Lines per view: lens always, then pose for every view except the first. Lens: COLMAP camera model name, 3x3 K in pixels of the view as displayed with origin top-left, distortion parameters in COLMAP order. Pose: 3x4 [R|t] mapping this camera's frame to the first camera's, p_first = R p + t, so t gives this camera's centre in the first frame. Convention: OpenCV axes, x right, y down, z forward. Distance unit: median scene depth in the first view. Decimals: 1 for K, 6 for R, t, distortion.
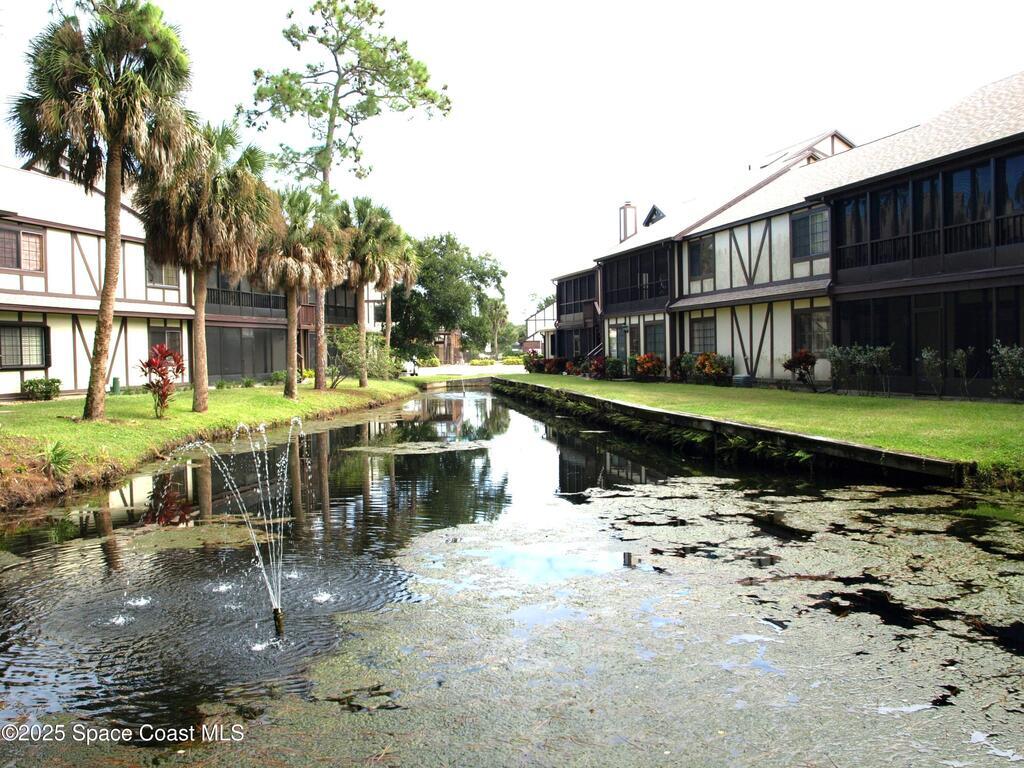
lens RADIAL K [[827.8, 0, 504.4], [0, 827.8, 381.1], [0, 0, 1]] dist [-0.084071, 0.018393]
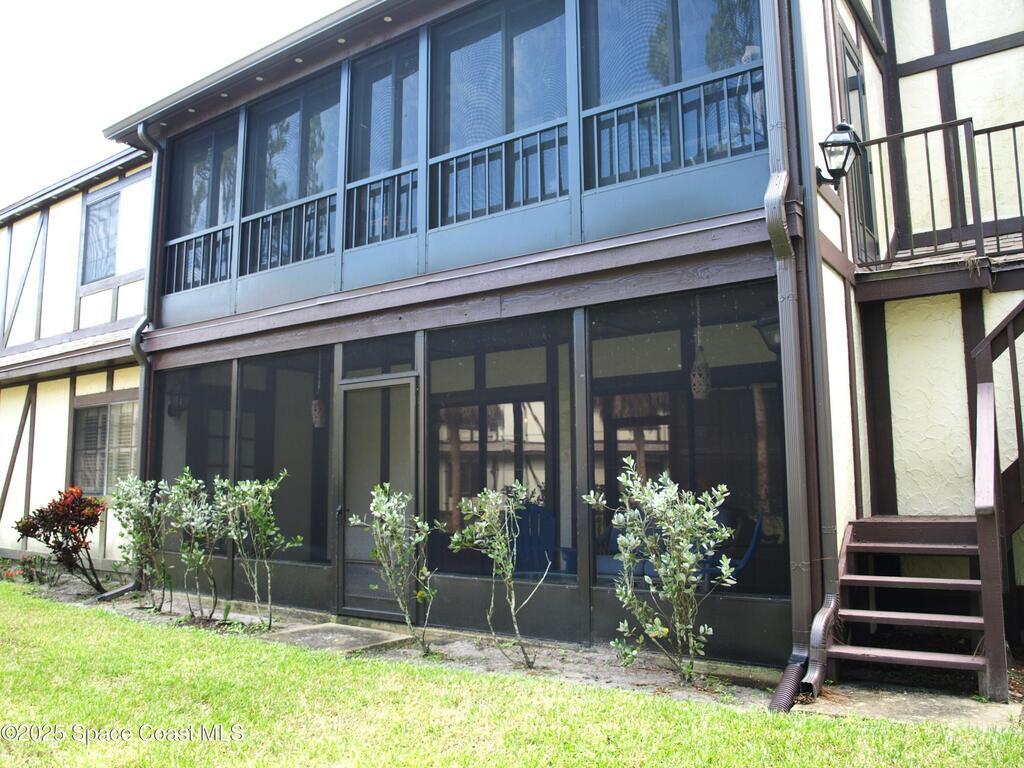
lens RADIAL K [[827.8, 0, 504.4], [0, 827.8, 381.1], [0, 0, 1]] dist [-0.084071, 0.018393]
pose [[0.759138, 0.103661, 0.642623, 0.298015], [0.011826, 0.984879, -0.172840, -0.021054], [-0.650823, 0.138809, 0.746433, 0.624747]]
